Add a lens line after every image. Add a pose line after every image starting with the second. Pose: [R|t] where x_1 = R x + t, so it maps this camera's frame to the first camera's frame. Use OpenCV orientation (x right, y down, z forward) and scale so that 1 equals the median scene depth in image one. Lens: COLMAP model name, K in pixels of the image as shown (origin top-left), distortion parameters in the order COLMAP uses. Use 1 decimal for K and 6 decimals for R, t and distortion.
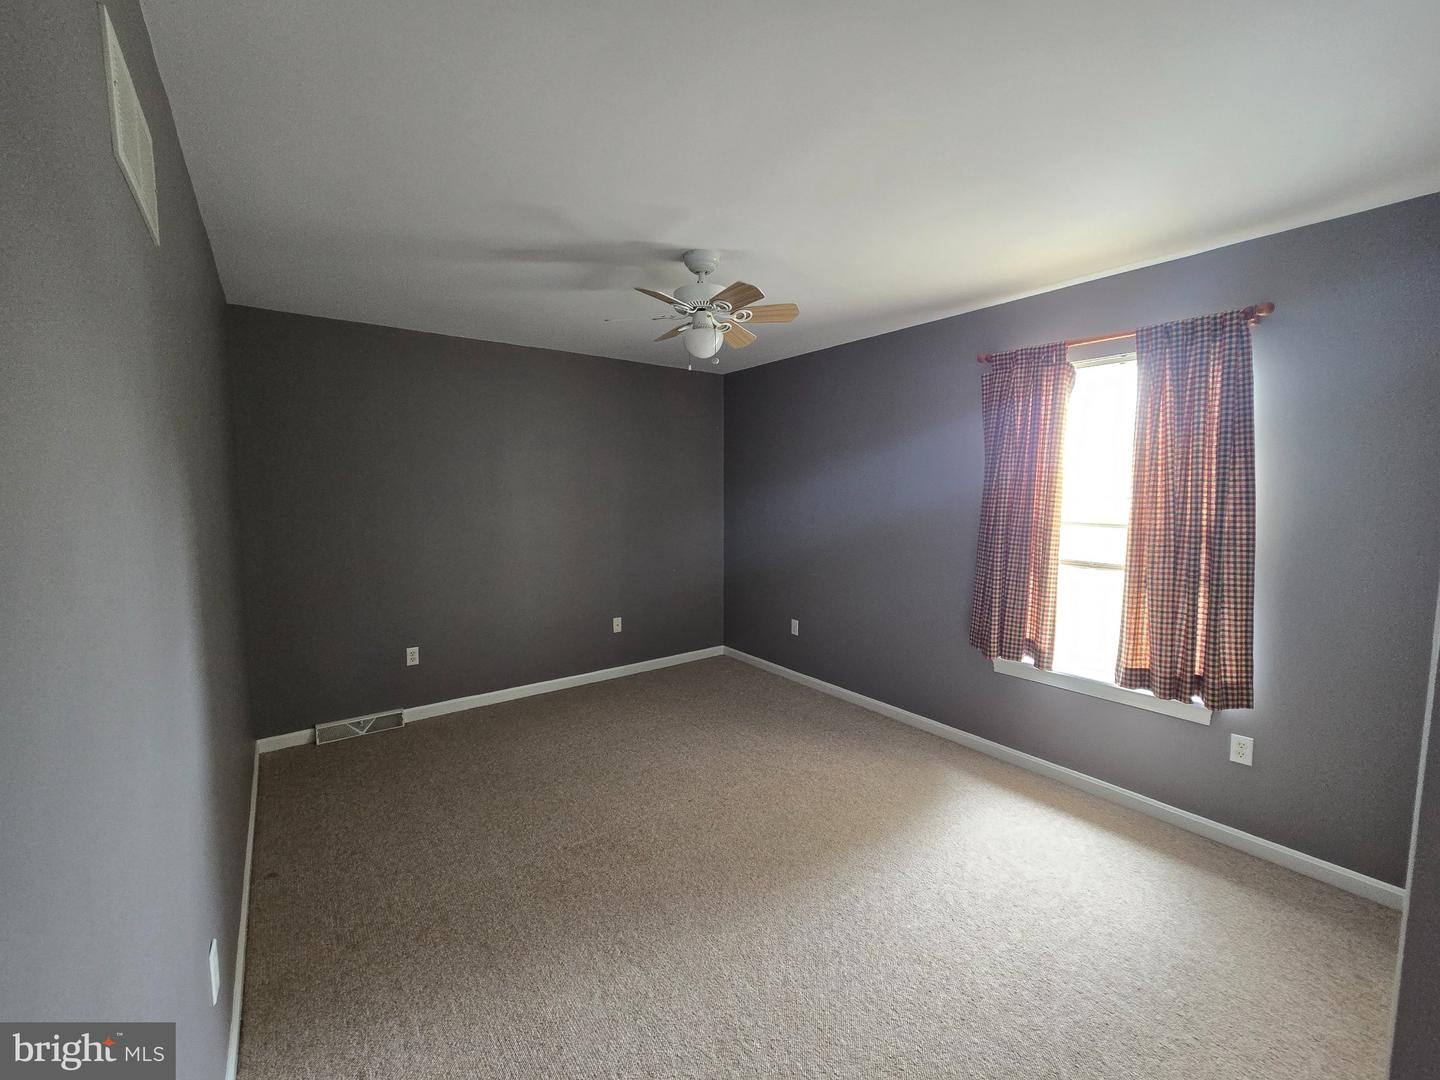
lens RADIAL K [[585.8, 0, 722.9], [0, 585.8, 541.0], [0, 0, 1]] dist [-0.000205, 0.000487]
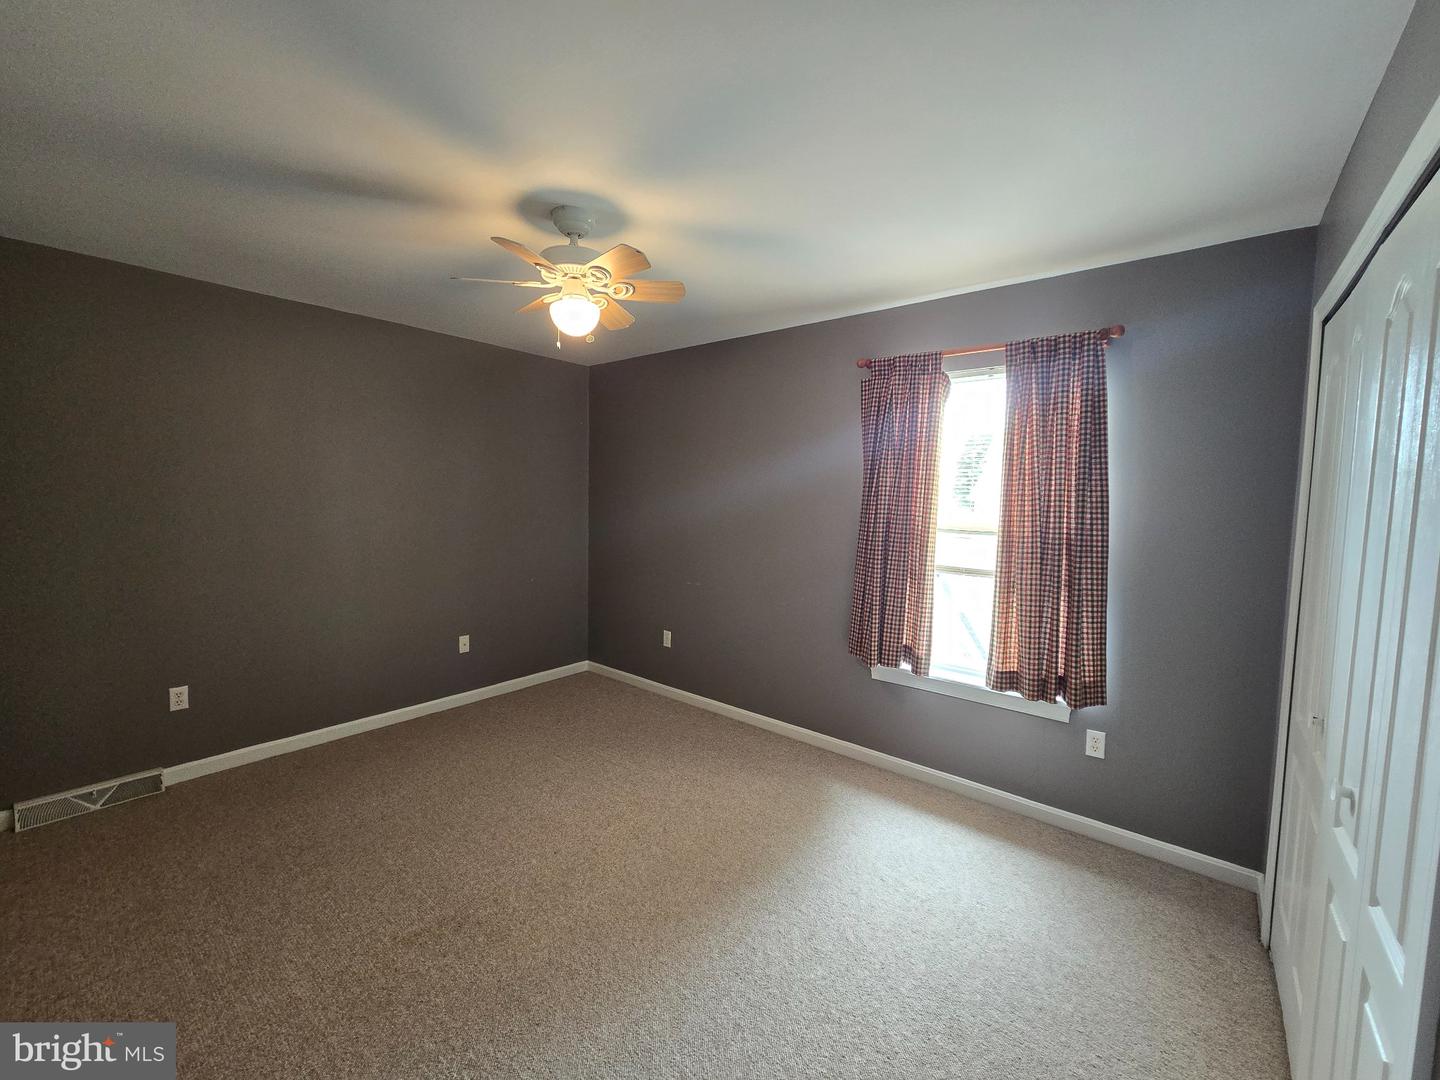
lens RADIAL K [[585.8, 0, 719.5], [0, 585.8, 537.7], [0, 0, 1]] dist [-0.000205, 0.000487]
pose [[0.972498, 0.002275, 0.232899, -0.025906], [0.000693, 0.999920, -0.012661, -0.005049], [-0.232909, 0.012474, 0.972419, 0.114016]]
